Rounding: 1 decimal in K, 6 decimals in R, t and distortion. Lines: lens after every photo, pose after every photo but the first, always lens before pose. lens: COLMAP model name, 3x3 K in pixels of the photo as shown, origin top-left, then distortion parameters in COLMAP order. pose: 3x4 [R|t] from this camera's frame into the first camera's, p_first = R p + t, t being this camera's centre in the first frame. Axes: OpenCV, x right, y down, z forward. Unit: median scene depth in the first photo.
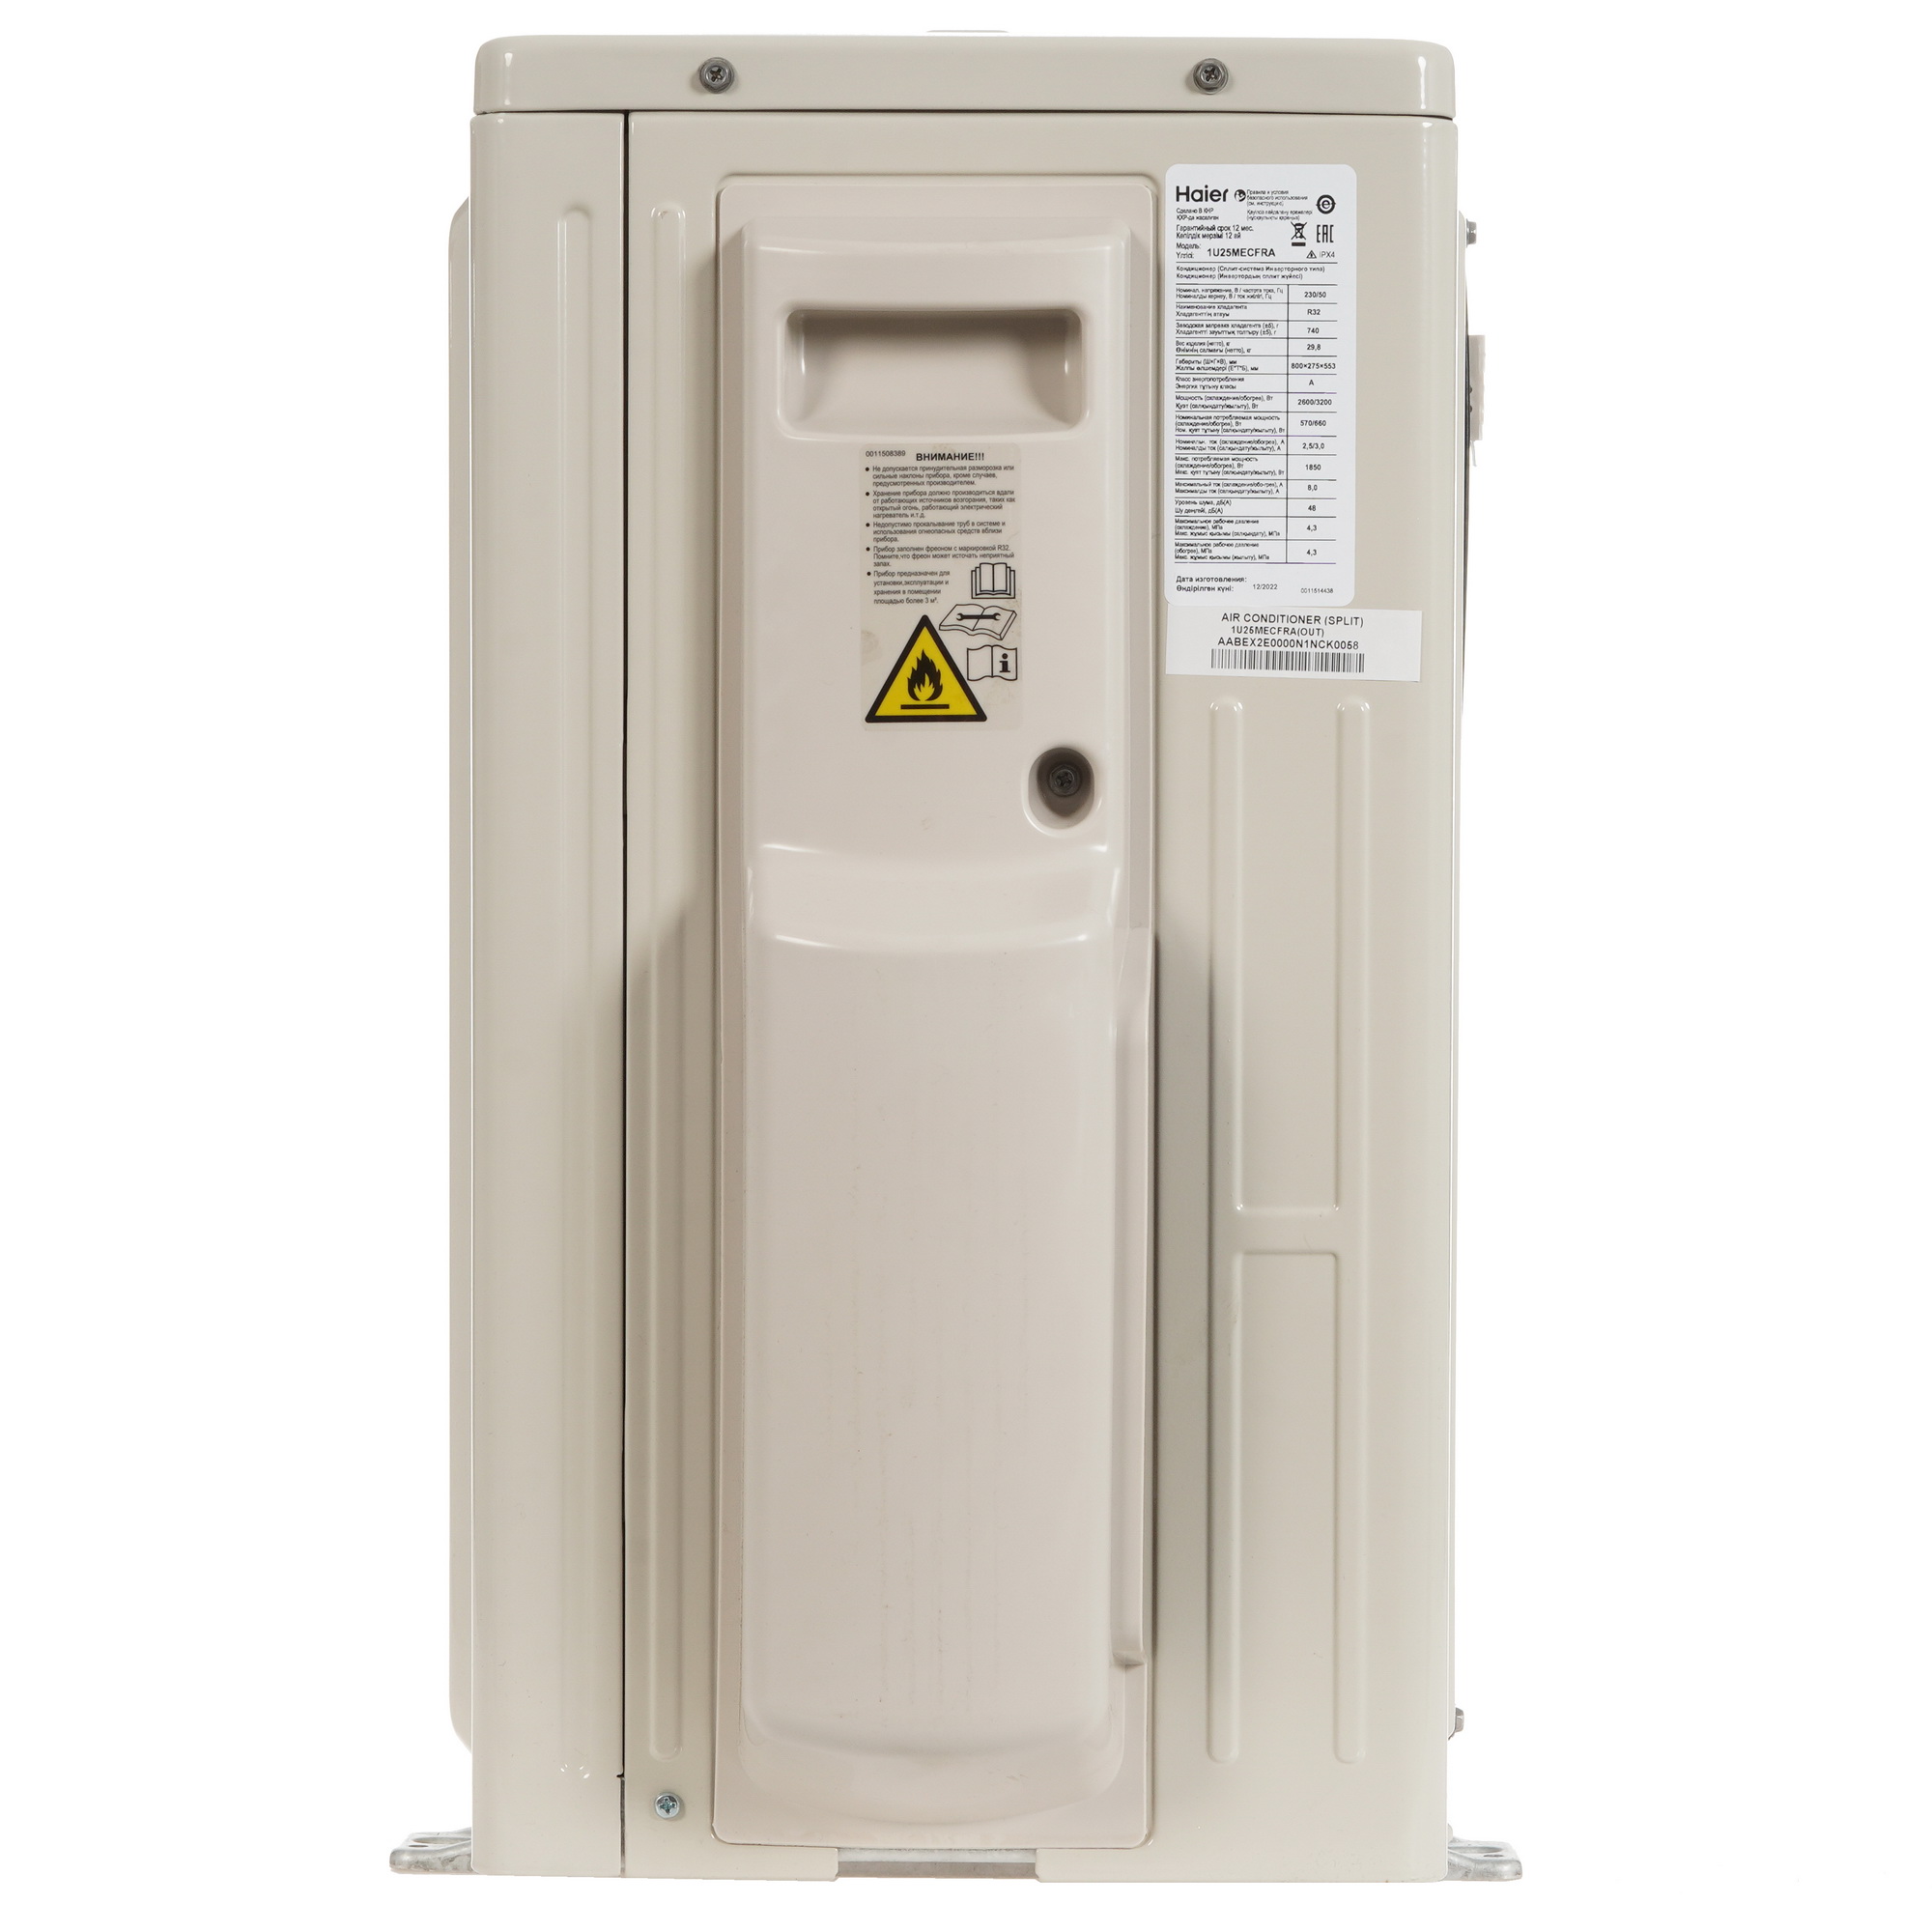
lens RADIAL K [[11063.0, 0, 967.5], [0, 11063.0, 966.6], [0, 0, 1]] dist [-0.018156, 0.000000]
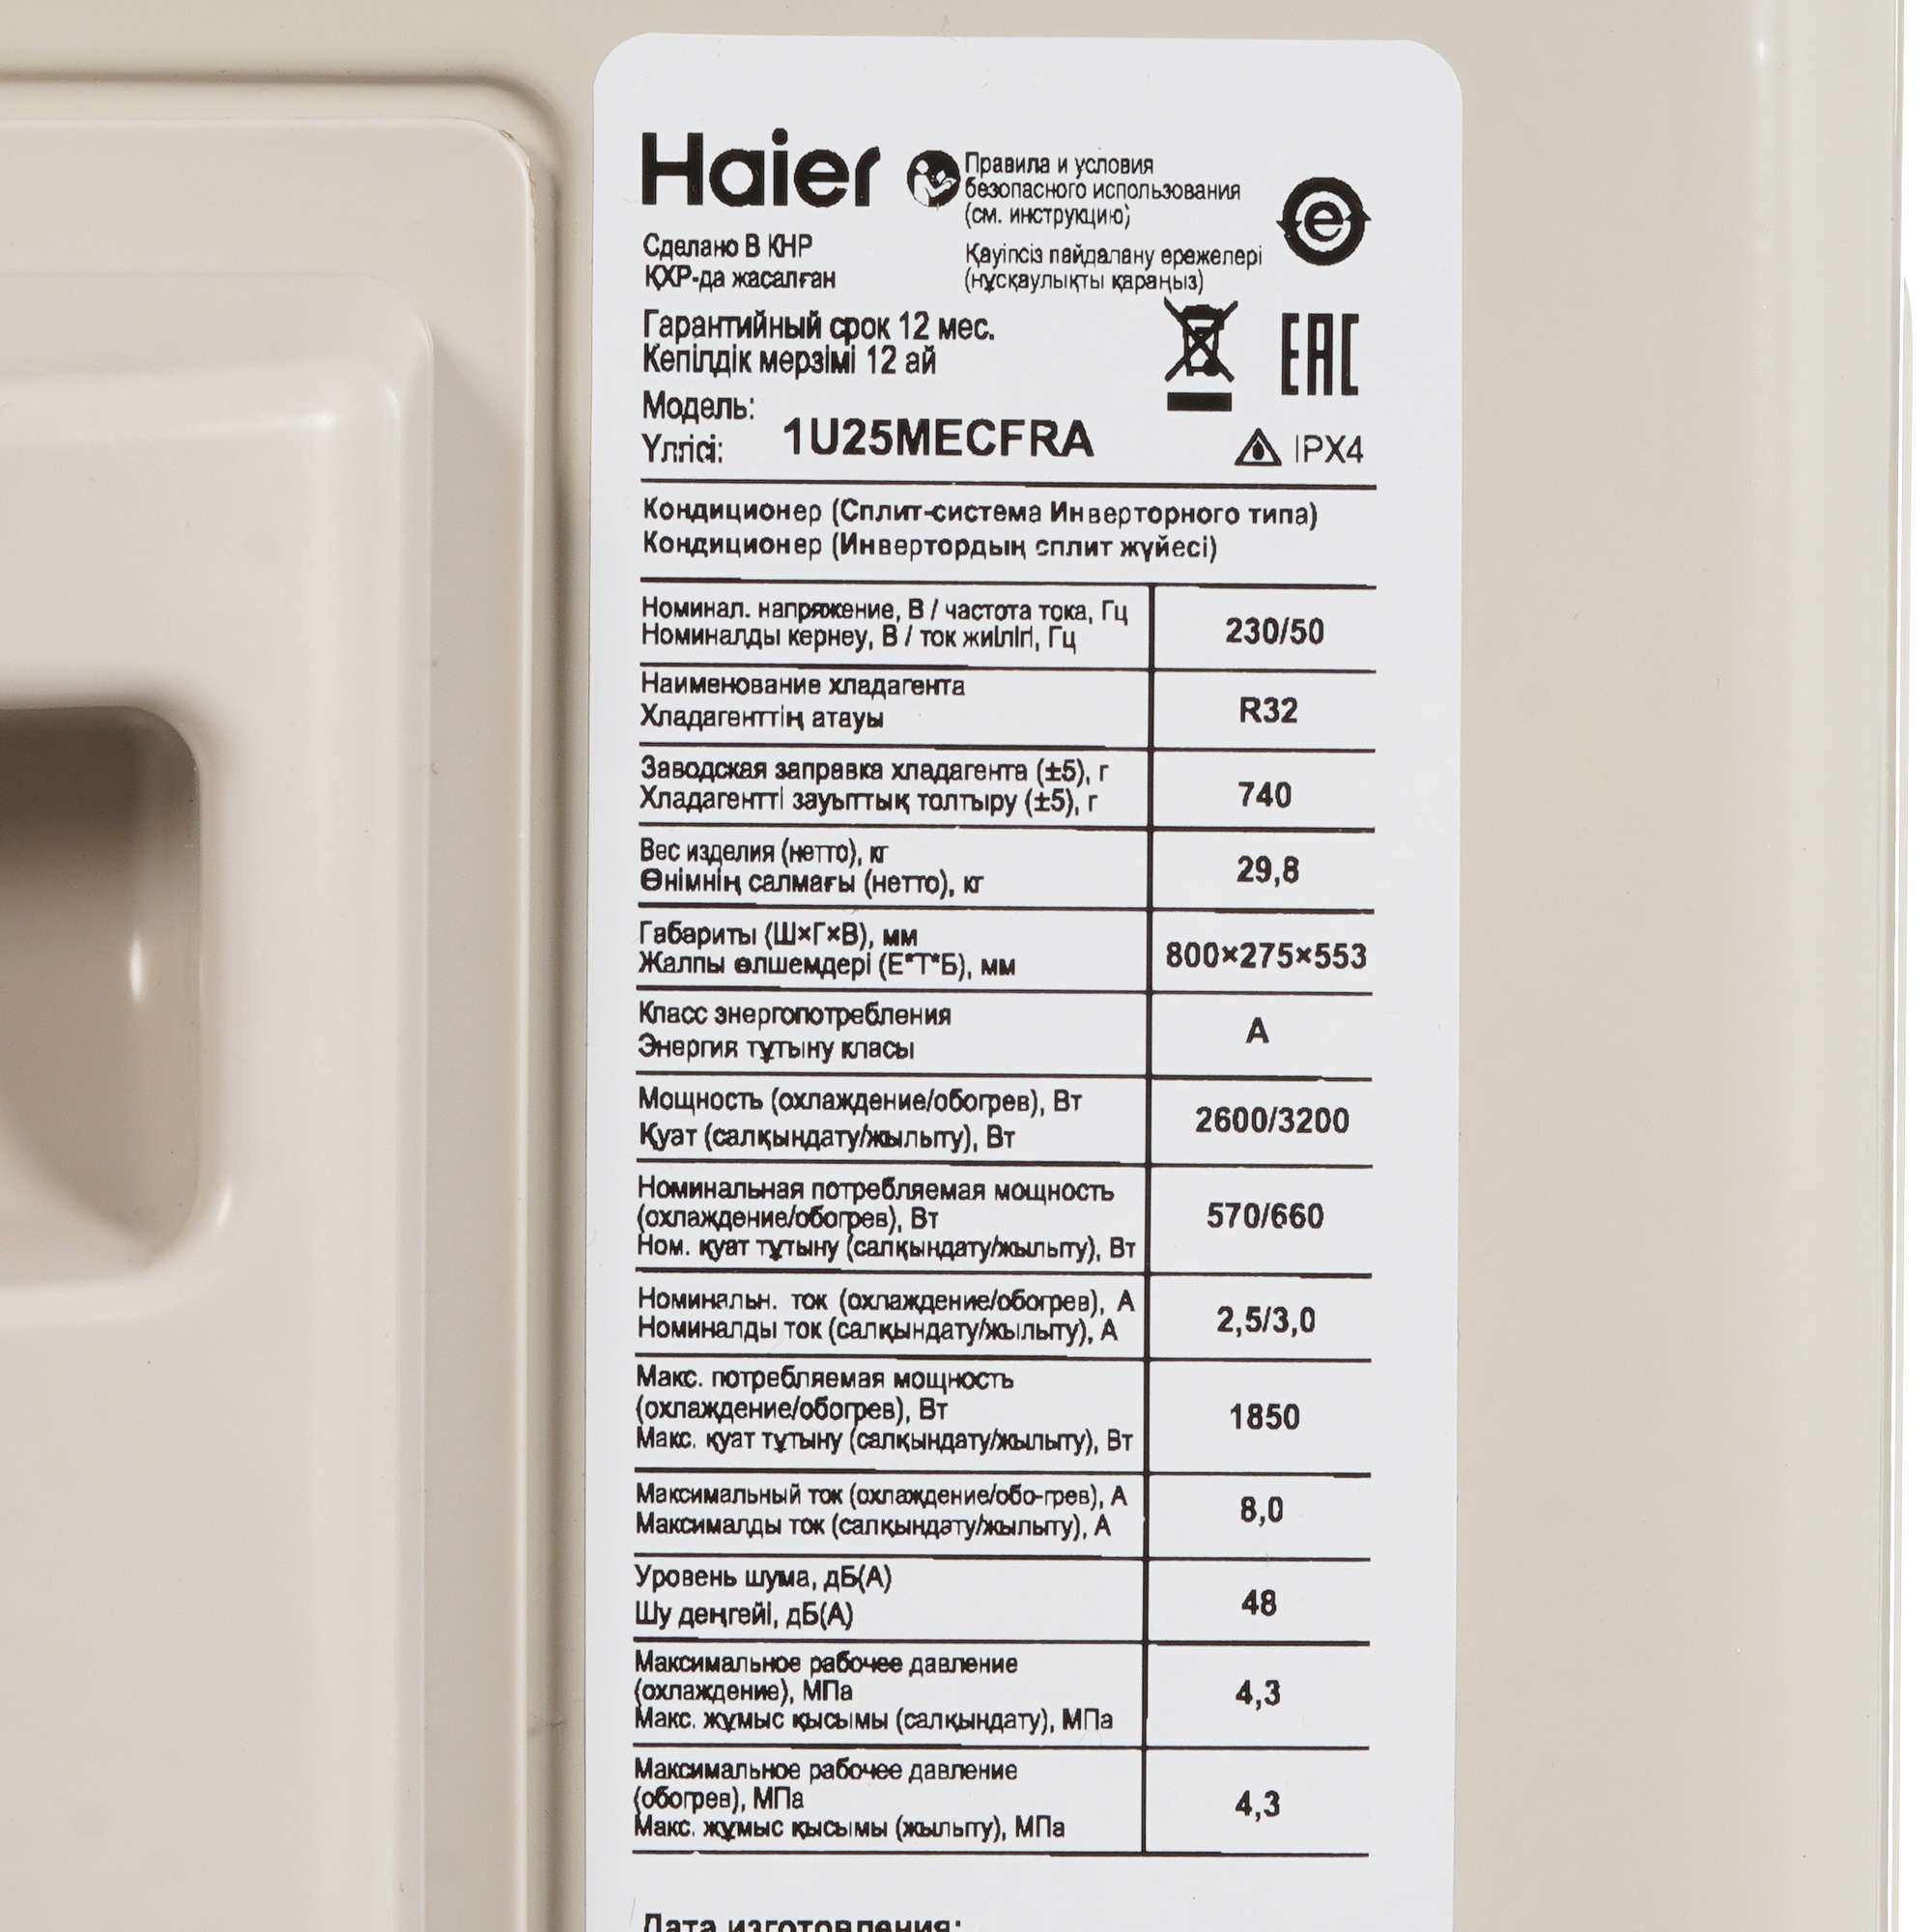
lens RADIAL K [[11063.0, 0, 965.6], [0, 11063.0, 964.2], [0, 0, 1]] dist [-0.018156, 0.000000]
pose [[0.997911, 0.001602, 0.064587, 0.011127], [-0.000822, 0.999926, -0.012108, -0.051445], [-0.064602, 0.012030, 0.997839, 0.781115]]
